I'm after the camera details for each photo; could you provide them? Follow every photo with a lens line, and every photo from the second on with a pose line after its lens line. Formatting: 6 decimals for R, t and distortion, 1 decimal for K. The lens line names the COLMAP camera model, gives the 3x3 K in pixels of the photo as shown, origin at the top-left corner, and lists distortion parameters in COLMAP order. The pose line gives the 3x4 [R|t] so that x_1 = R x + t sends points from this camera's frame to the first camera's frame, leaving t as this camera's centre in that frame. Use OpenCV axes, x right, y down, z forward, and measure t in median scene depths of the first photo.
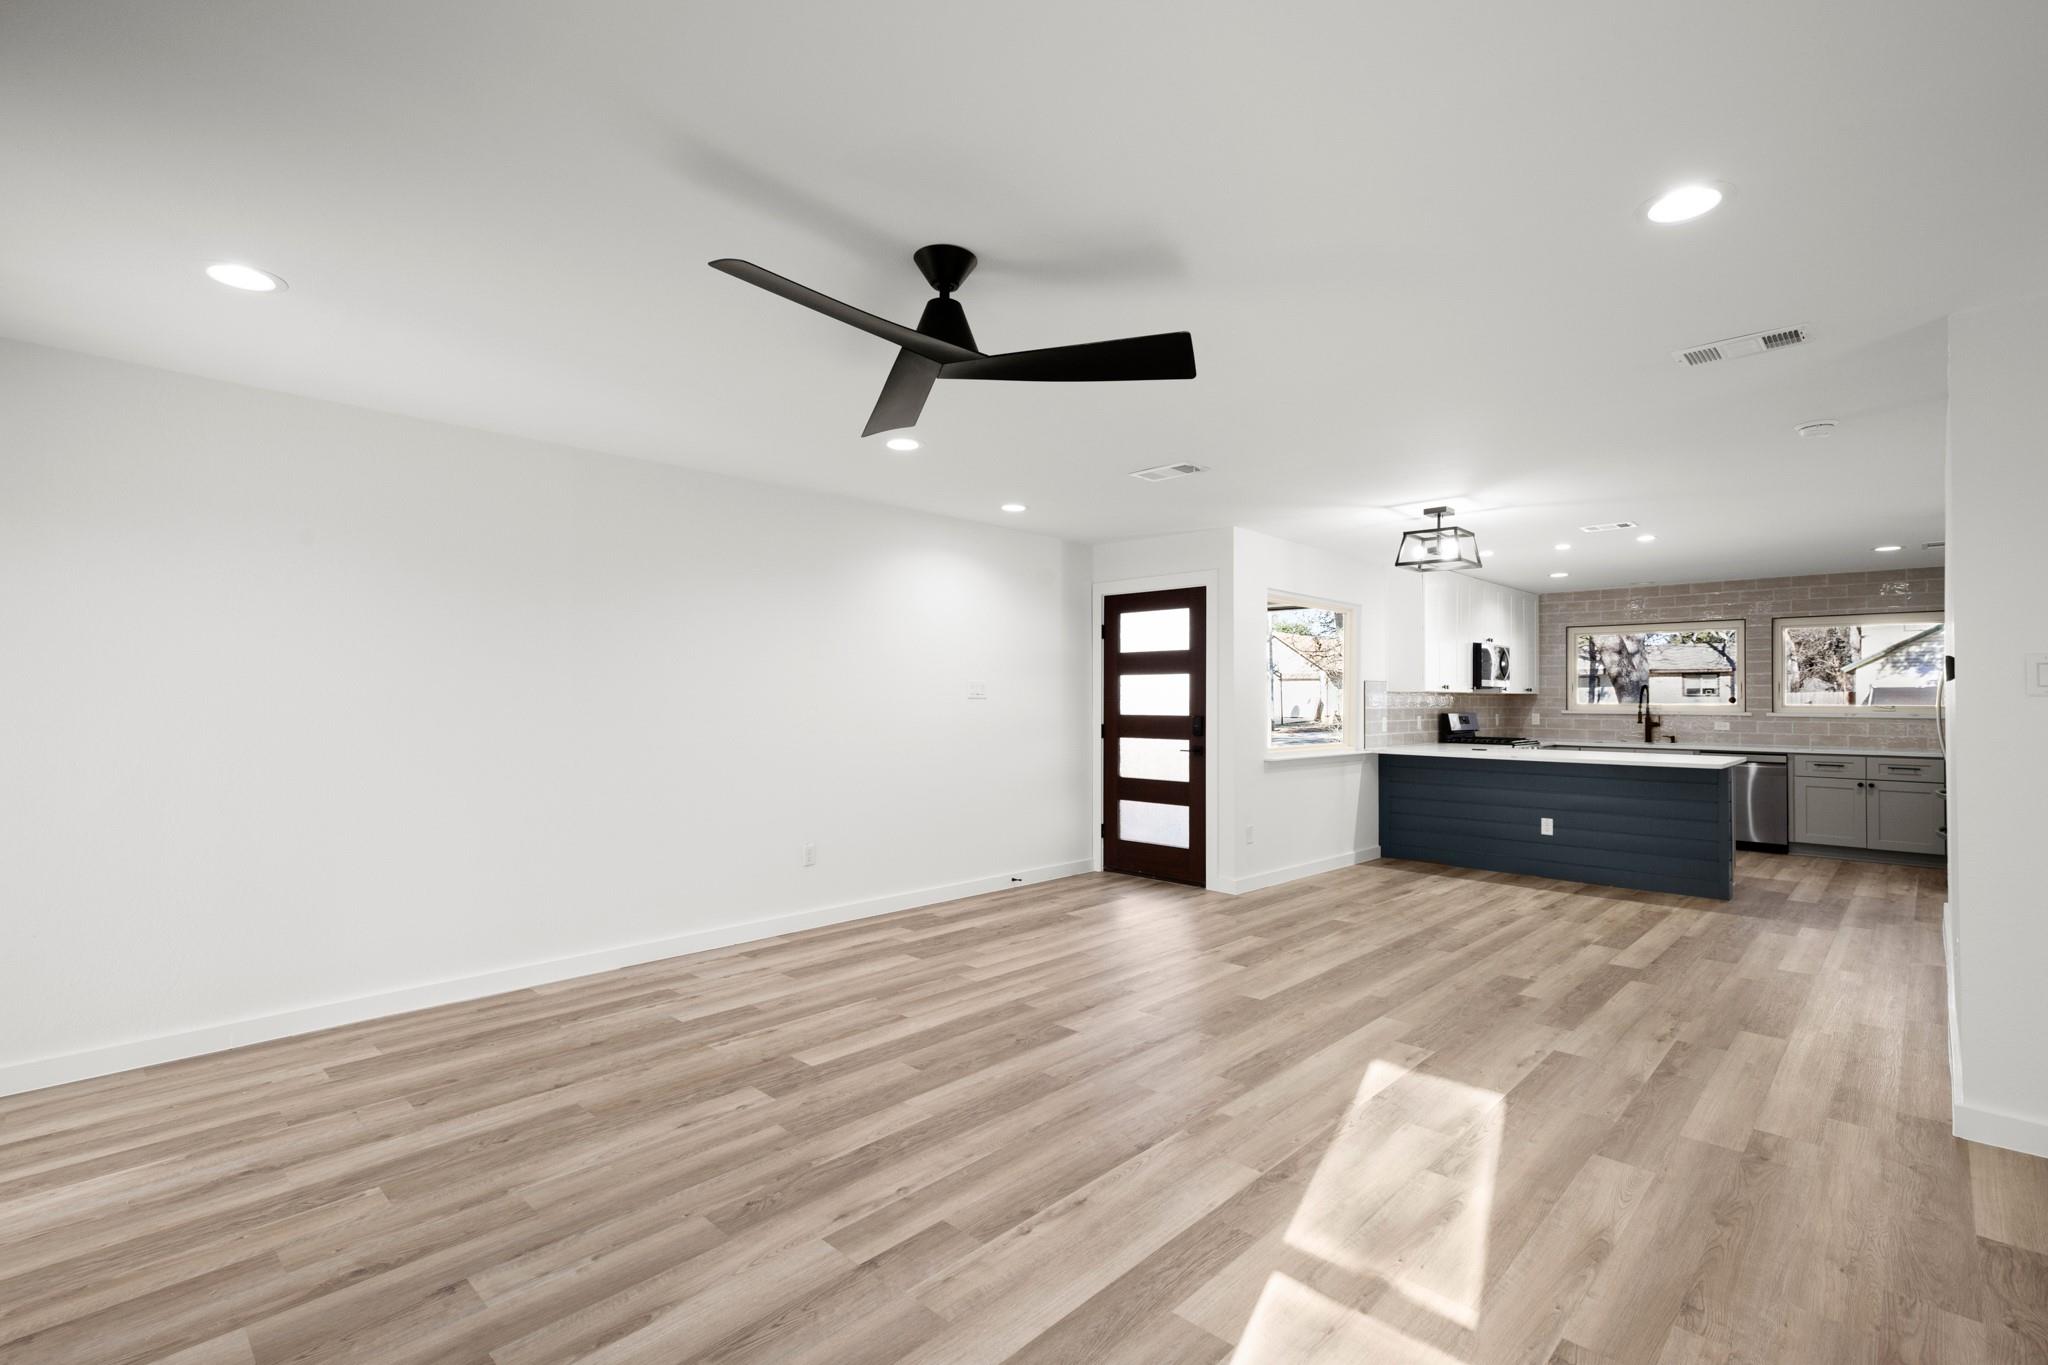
lens RADIAL K [[931.7, 0, 1033.9], [0, 931.7, 690.9], [0, 0, 1]] dist [0.014156, 0.000154]
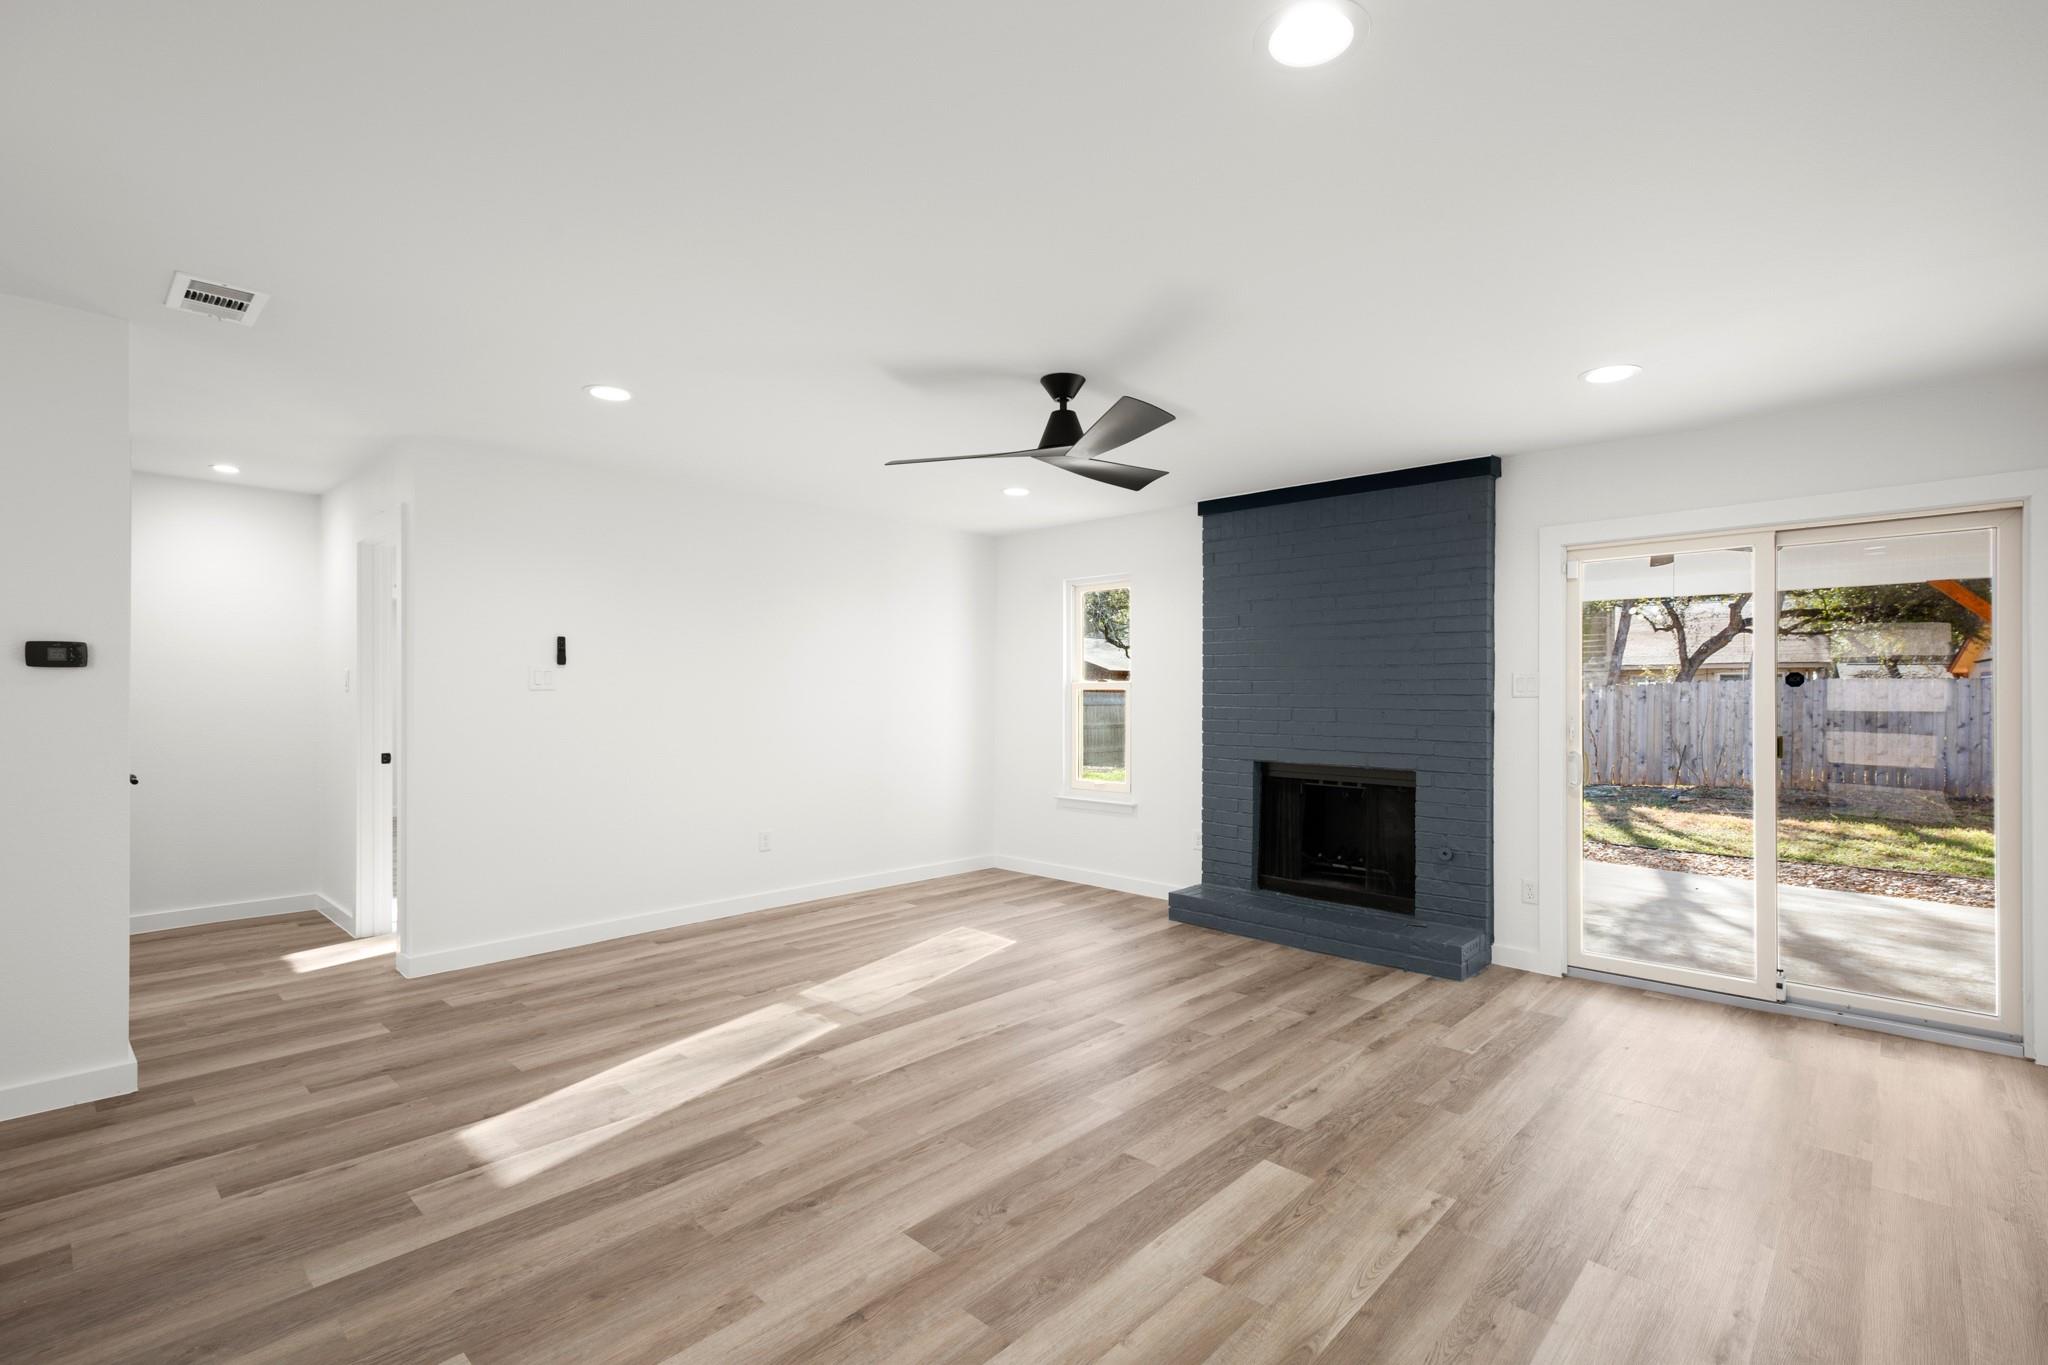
lens RADIAL K [[931.7, 0, 1041.4], [0, 931.7, 712.2], [0, 0, 1]] dist [0.014156, 0.000154]
pose [[-0.999810, -0.008156, -0.017690, -0.016176], [-0.008317, 0.999925, 0.009040, 0.008927], [0.017615, 0.009186, -0.999803, 0.920748]]
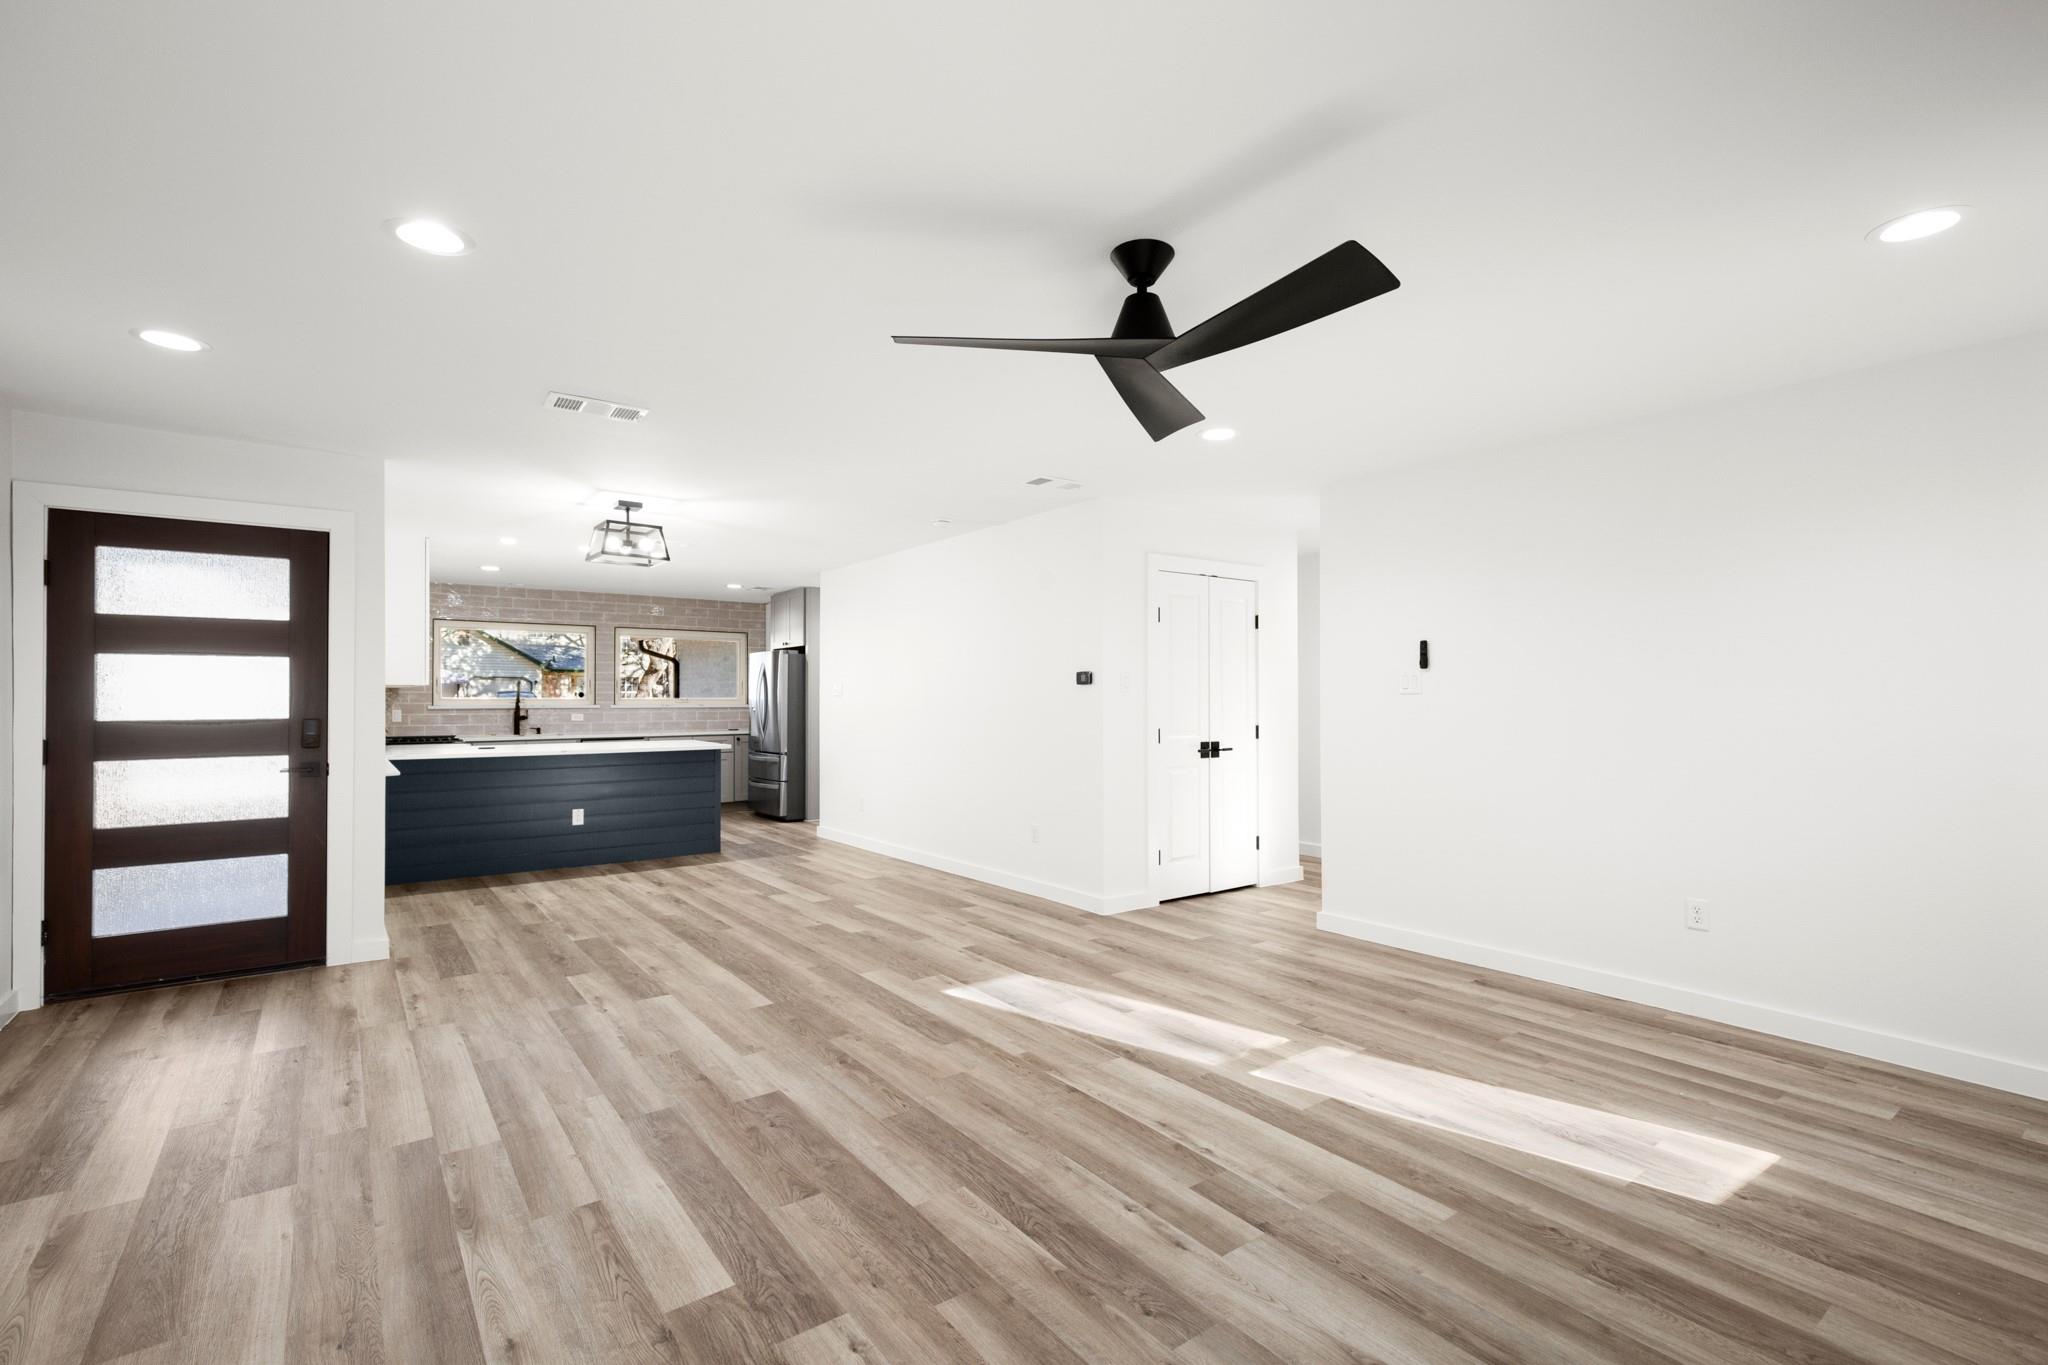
lens RADIAL K [[931.7, 0, 1035.8], [0, 931.7, 687.9], [0, 0, 1]] dist [0.014156, 0.000154]
pose [[0.163689, 0.005600, 0.986496, -0.423837], [-0.008078, 0.999958, -0.004336, 0.003110], [-0.986479, -0.007259, 0.163727, 0.363237]]
